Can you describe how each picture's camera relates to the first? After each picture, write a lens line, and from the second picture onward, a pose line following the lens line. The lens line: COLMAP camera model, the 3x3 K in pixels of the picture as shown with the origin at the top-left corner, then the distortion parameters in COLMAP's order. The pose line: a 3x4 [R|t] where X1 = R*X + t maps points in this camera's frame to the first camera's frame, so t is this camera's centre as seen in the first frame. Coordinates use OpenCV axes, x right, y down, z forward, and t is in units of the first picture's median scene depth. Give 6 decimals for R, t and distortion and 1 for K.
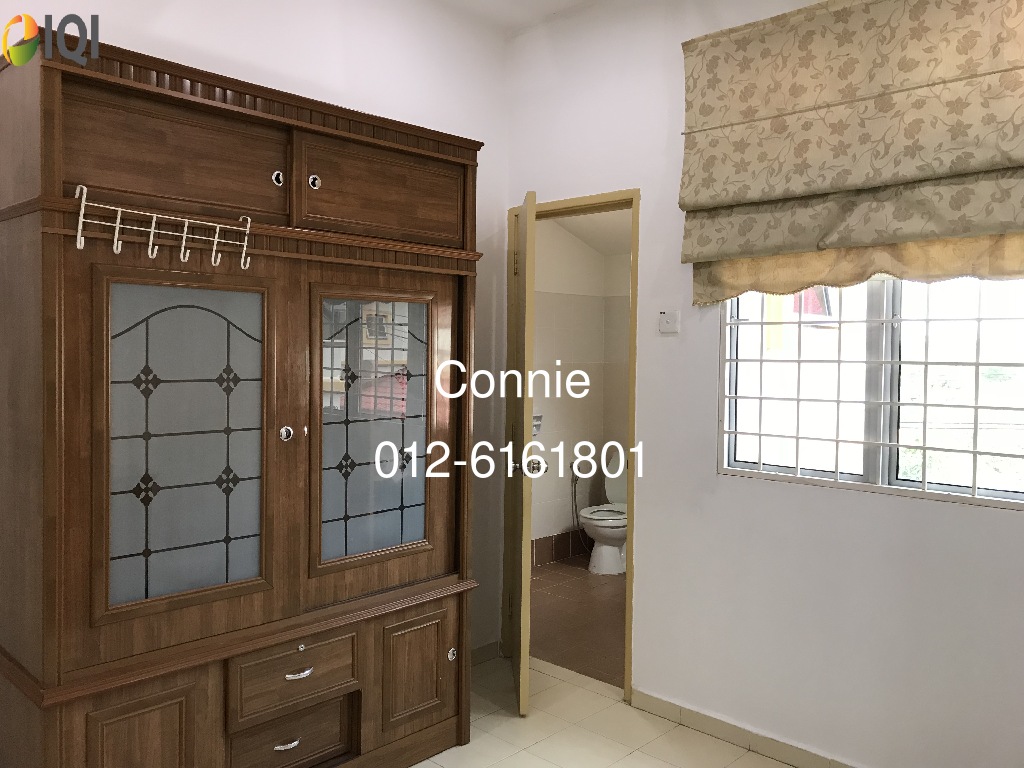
lens RADIAL K [[842.0, 0, 512.0], [0, 842.0, 384.0], [0, 0, 1]] dist [-0.001163, 0.004859]
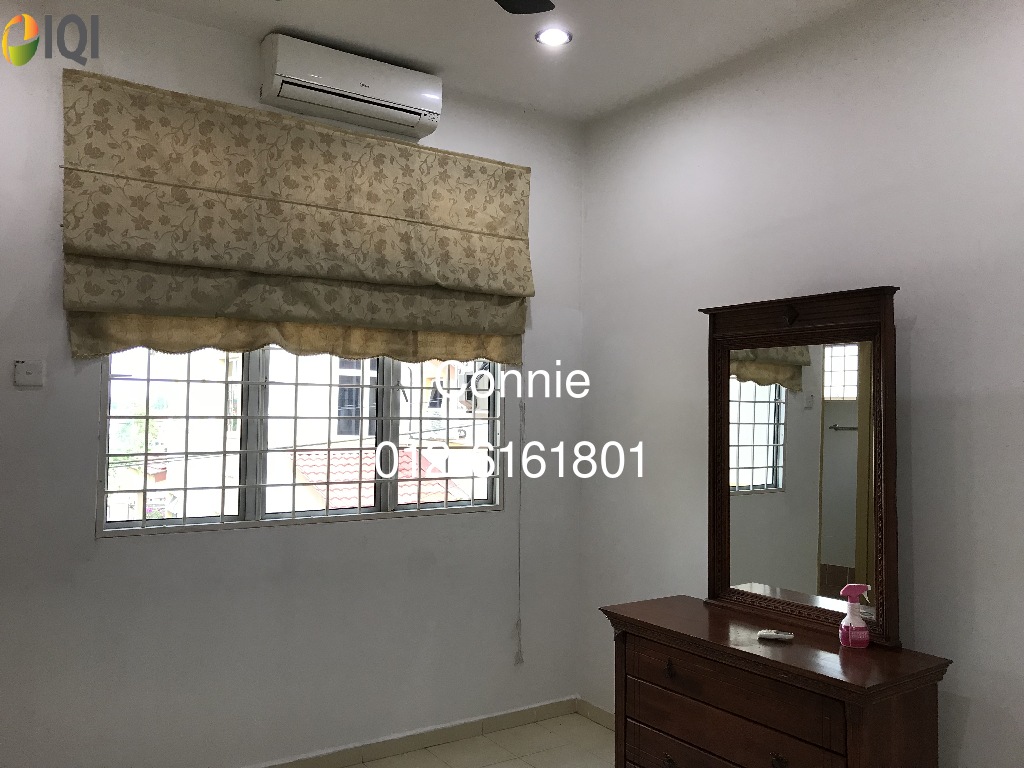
lens RADIAL K [[842.0, 0, 512.0], [0, 842.0, 384.0], [0, 0, 1]] dist [-0.001163, 0.004859]
pose [[0.207764, 0.025532, 0.977846, -0.642862], [0.028547, 0.999075, -0.032152, -0.024004], [-0.977762, 0.034595, 0.206843, 0.389382]]
